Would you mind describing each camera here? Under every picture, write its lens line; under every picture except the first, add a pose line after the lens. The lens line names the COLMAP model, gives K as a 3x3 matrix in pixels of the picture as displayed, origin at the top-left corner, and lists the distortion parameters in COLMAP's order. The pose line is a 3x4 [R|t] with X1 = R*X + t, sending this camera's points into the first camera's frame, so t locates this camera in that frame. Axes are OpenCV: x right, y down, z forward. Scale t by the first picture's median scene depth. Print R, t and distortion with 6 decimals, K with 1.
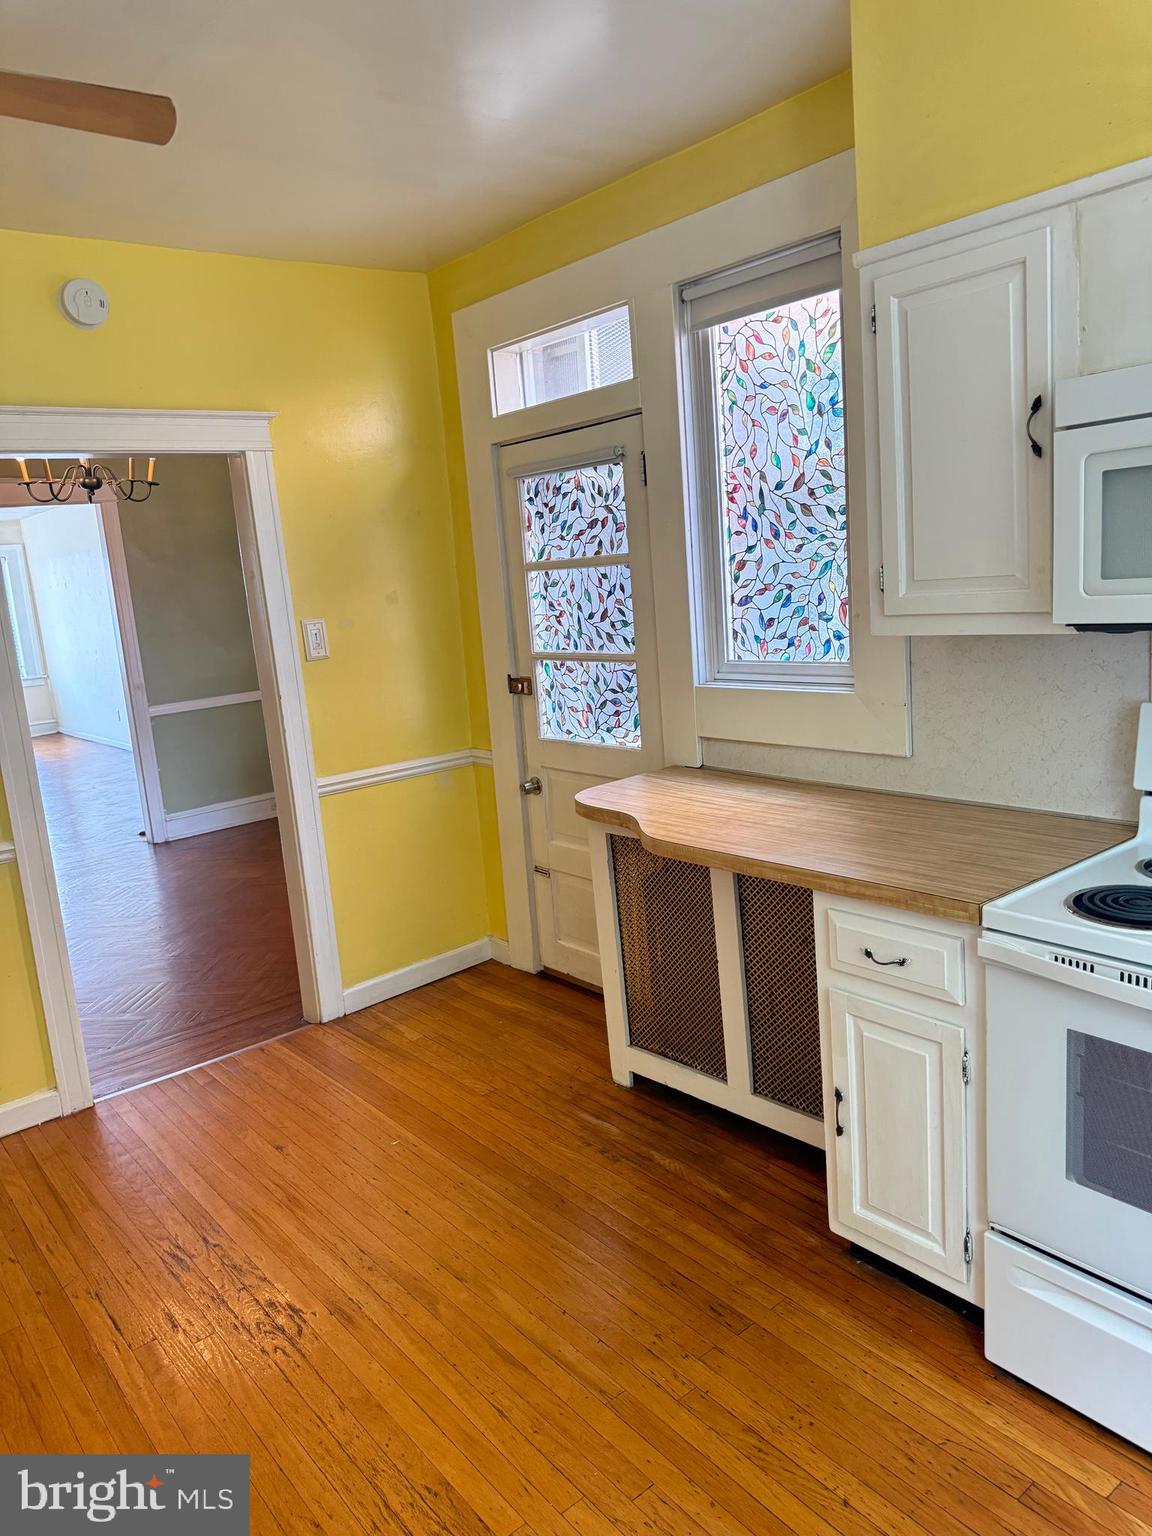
lens RADIAL K [[1072.1, 0, 569.0], [0, 1072.1, 767.3], [0, 0, 1]] dist [0.094925, -0.130116]
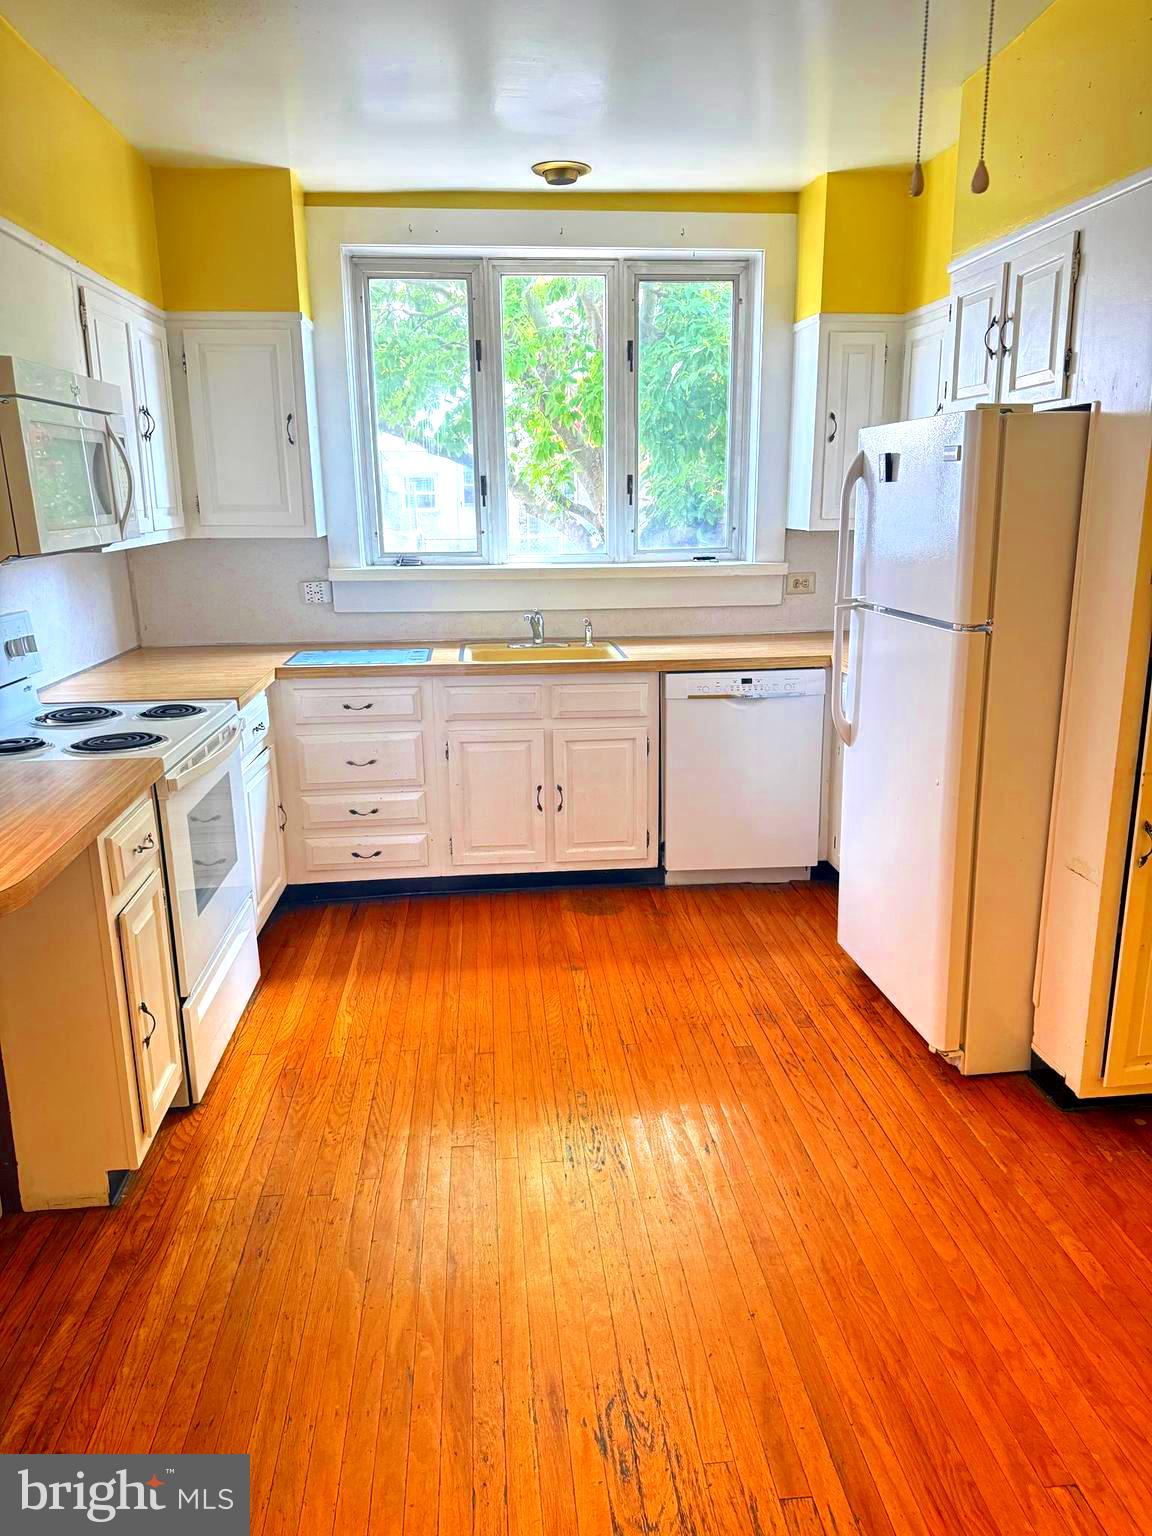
lens RADIAL K [[1089.6, 0, 582.8], [0, 1089.6, 767.6], [0, 0, 1]] dist [0.084791, -0.130822]
pose [[-0.832989, -0.047242, 0.551269, -0.644530], [0.175736, 0.922165, 0.344570, -0.191876], [-0.524639, 0.383901, -0.759852, 1.425883]]
